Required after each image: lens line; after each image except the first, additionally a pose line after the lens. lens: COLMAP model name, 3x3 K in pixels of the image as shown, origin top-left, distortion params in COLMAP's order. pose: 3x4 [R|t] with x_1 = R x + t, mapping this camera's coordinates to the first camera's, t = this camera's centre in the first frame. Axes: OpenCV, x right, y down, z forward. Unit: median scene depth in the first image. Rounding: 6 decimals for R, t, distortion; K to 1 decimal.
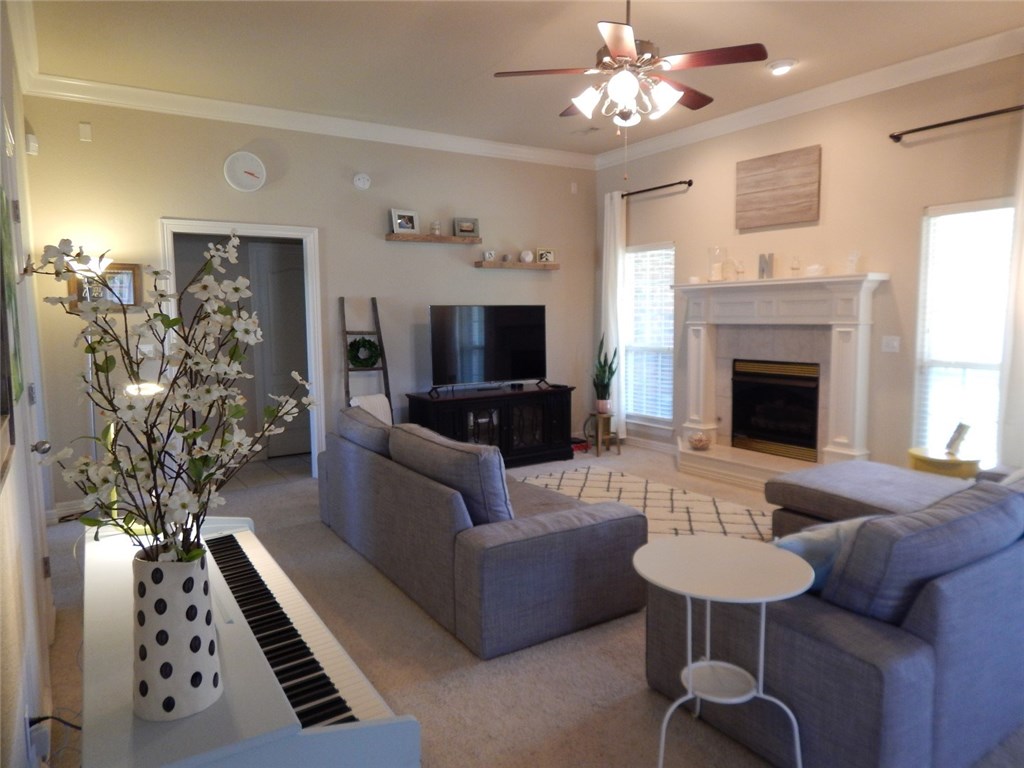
lens RADIAL K [[679.6, 0, 518.1], [0, 679.6, 378.5], [0, 0, 1]] dist [0.015414, -0.012232]
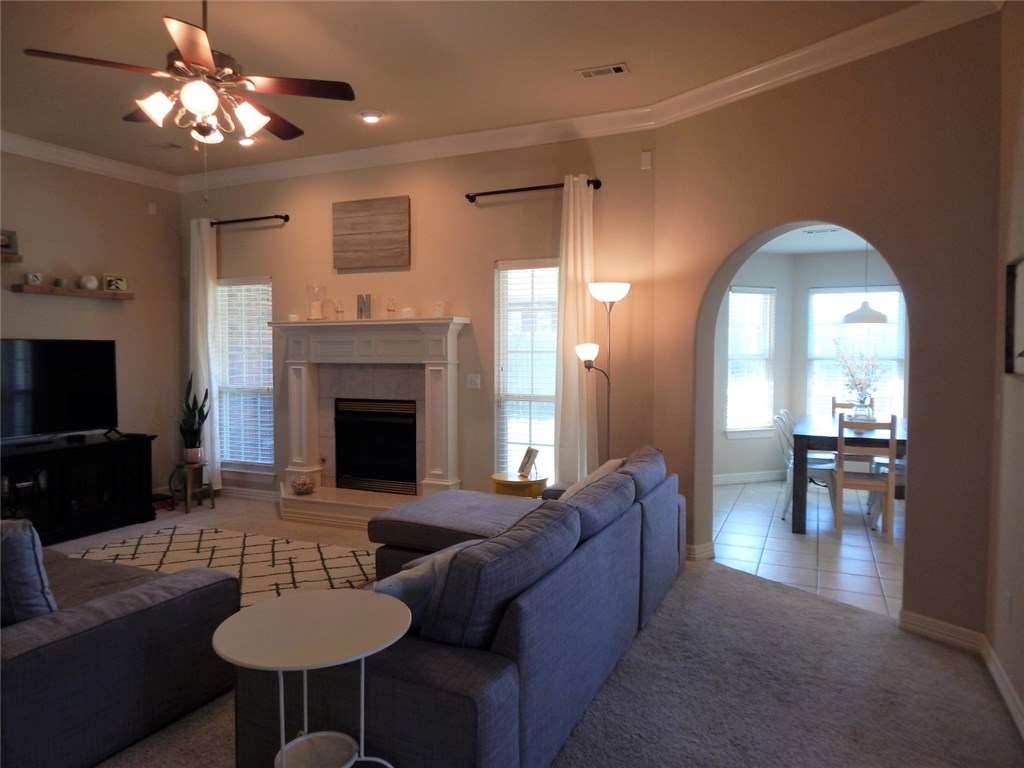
lens RADIAL K [[679.6, 0, 511.6], [0, 679.6, 378.7], [0, 0, 1]] dist [0.015414, -0.012232]
pose [[0.851072, -0.010086, 0.524953, 0.015242], [0.040848, 0.998057, -0.047049, -0.000151], [-0.523458, 0.061485, 0.849830, 0.024062]]
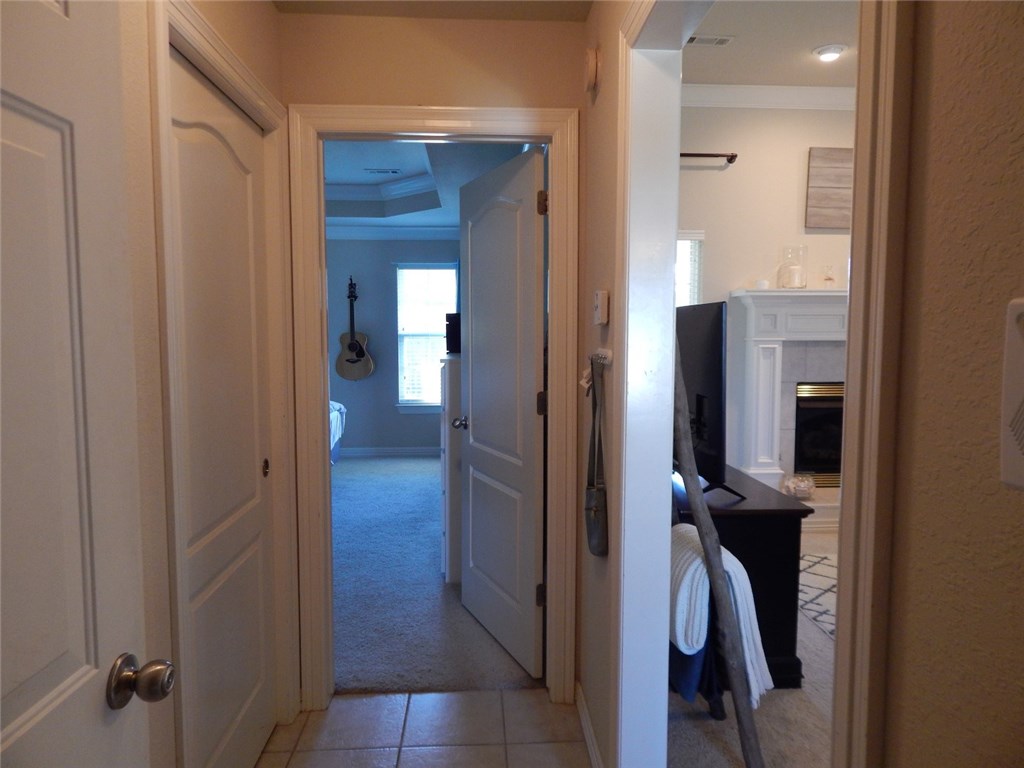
lens RADIAL K [[679.6, 0, 518.3], [0, 679.6, 379.7], [0, 0, 1]] dist [0.015414, -0.012232]
pose [[0.504595, -0.052876, 0.861736, -0.592366], [0.075231, 0.997019, 0.017125, -0.074169], [-0.860072, 0.056188, 0.507068, 0.897545]]
